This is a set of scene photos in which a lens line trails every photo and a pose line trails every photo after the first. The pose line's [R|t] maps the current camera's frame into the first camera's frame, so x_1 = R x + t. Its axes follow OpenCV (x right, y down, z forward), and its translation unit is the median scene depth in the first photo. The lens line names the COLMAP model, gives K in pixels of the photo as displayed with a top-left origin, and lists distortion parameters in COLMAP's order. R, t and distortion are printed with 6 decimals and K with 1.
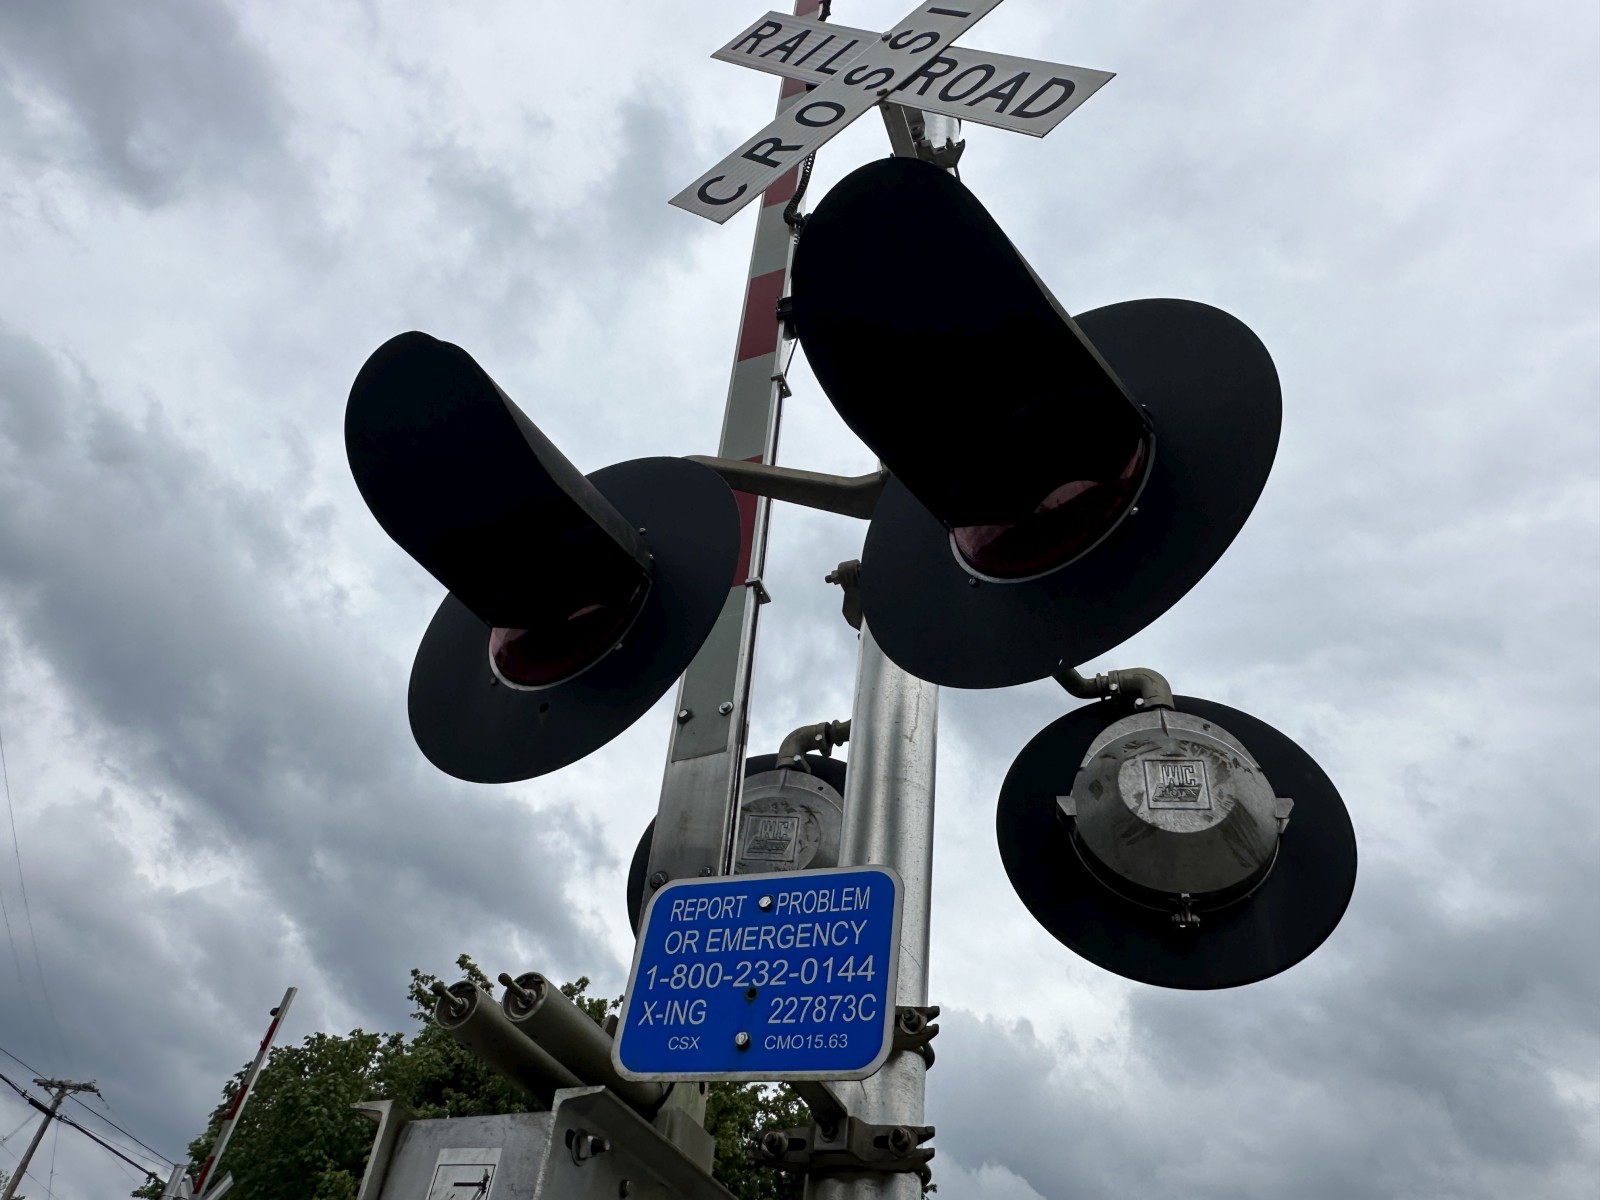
lens RADIAL K [[1136.4, 0, 800.0], [0, 1136.4, 600.0], [0, 0, 1]] dist [-0.006592, 0.000922]
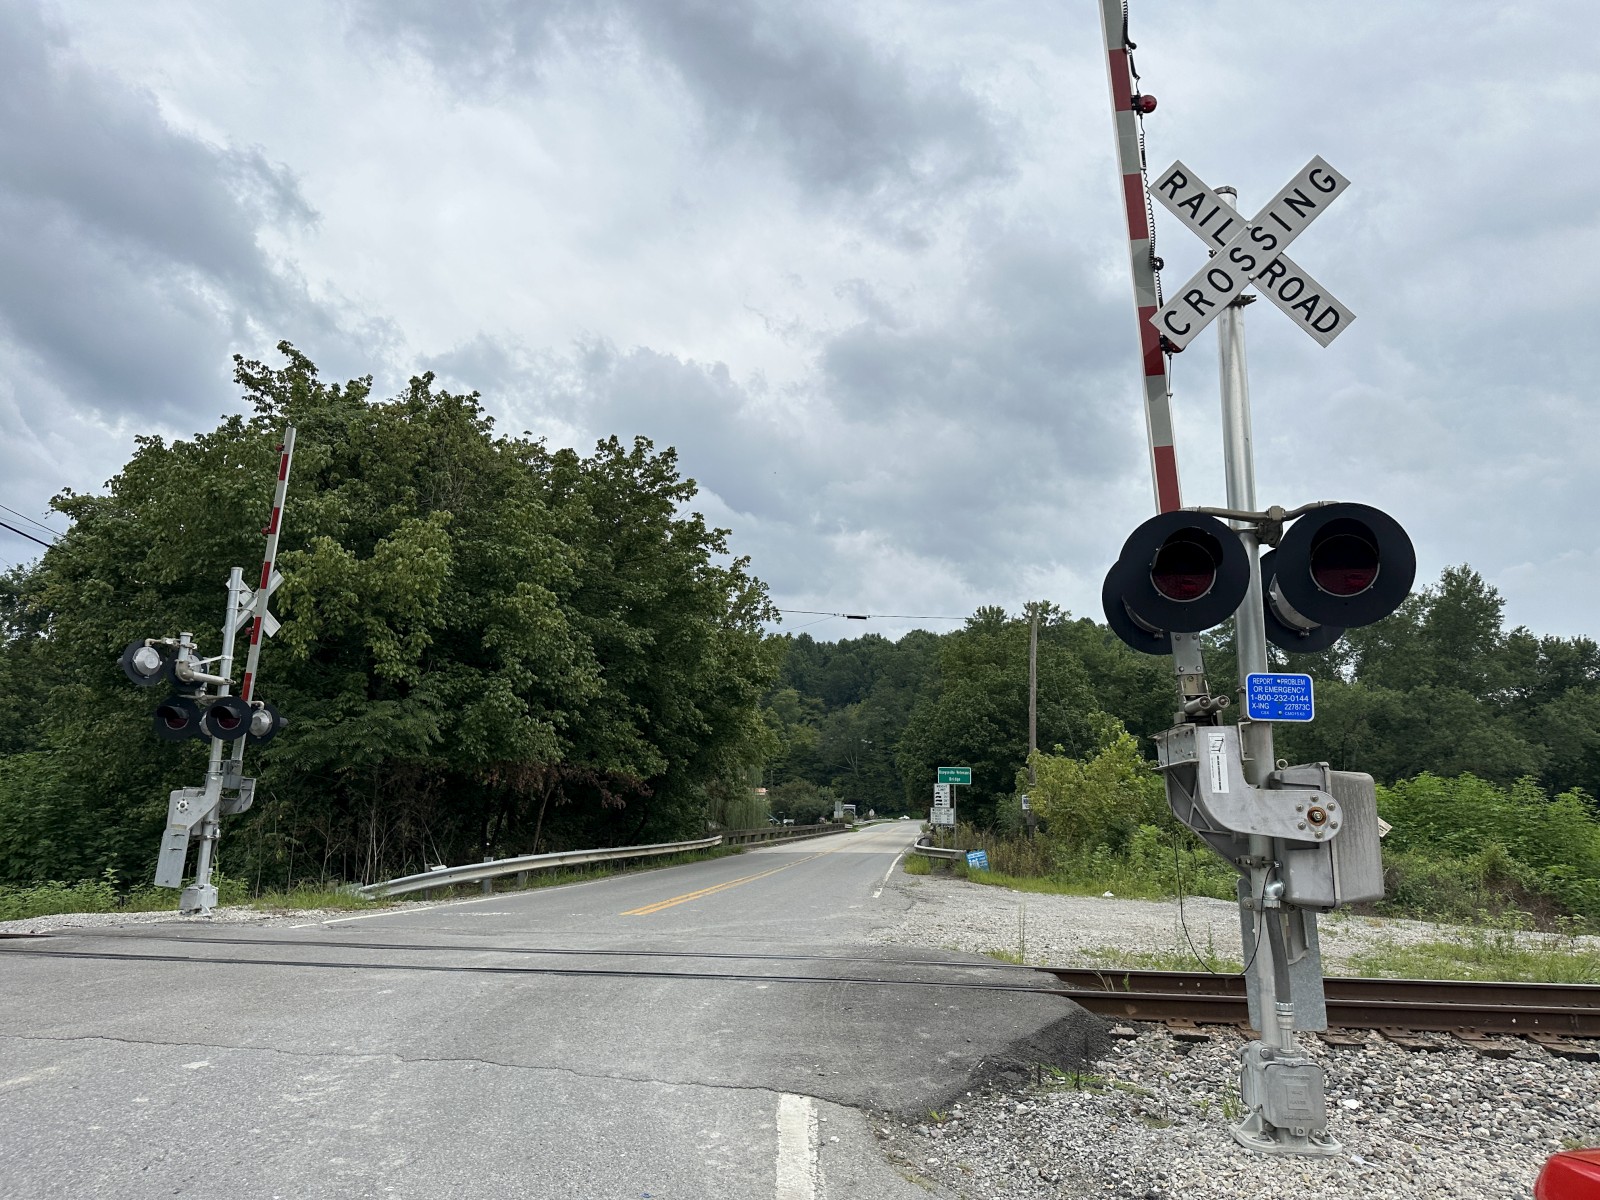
lens RADIAL K [[1126.0, 0, 808.1], [0, 1126.0, 589.7], [0, 0, 1]] dist [0.088500, -0.123653]
pose [[0.957860, -0.042479, 0.284076, -2.799519], [-0.118051, 0.843395, 0.524165, -1.983593], [-0.261854, -0.535613, 0.802840, -1.744174]]
